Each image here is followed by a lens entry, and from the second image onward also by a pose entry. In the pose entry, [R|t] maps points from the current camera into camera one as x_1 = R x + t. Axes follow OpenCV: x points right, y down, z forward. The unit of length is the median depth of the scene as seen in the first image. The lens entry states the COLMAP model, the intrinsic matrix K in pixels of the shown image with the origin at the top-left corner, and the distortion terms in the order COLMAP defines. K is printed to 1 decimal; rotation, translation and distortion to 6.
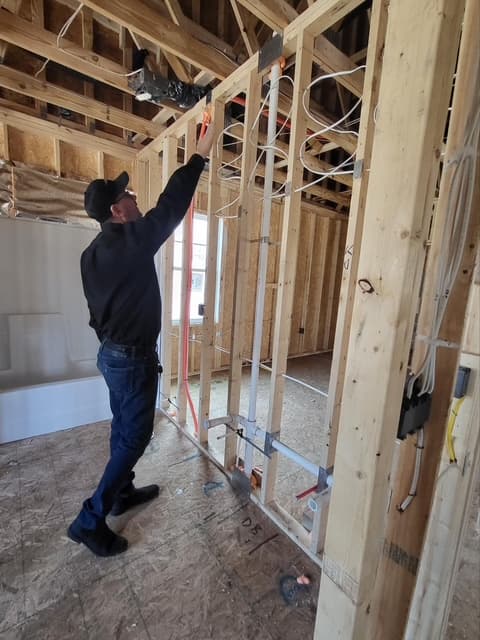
lens RADIAL K [[292.5, 0, 239.6], [0, 292.5, 321.2], [0, 0, 1]] dist [-0.001149, 0.000001]
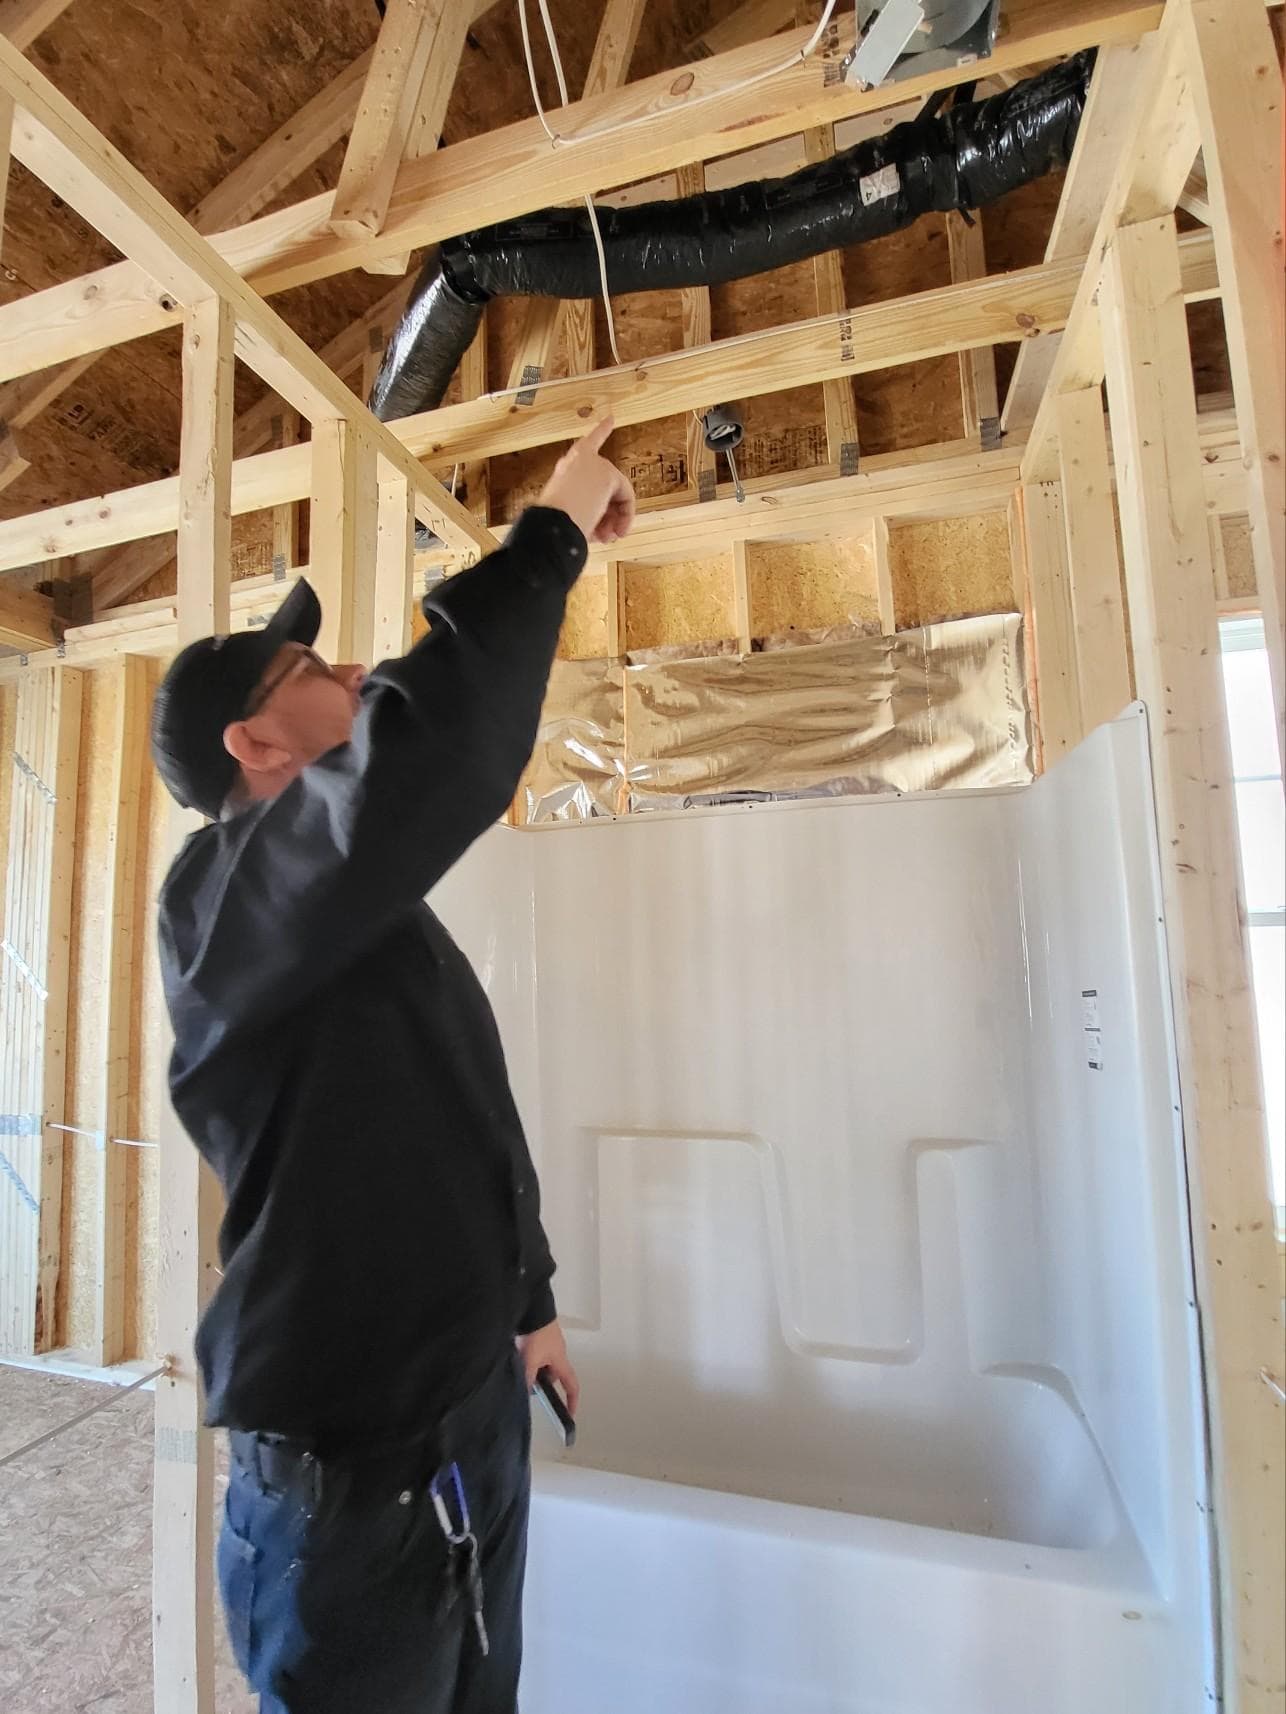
lens RADIAL K [[783.4, 0, 642.4], [0, 783.4, 860.0], [0, 0, 1]] dist [-0.001149, 0.000001]
pose [[0.573038, -0.155468, -0.804647, -0.073387], [-0.059079, 0.971450, -0.229770, -0.104262], [0.817396, 0.179205, 0.547493, 0.517188]]
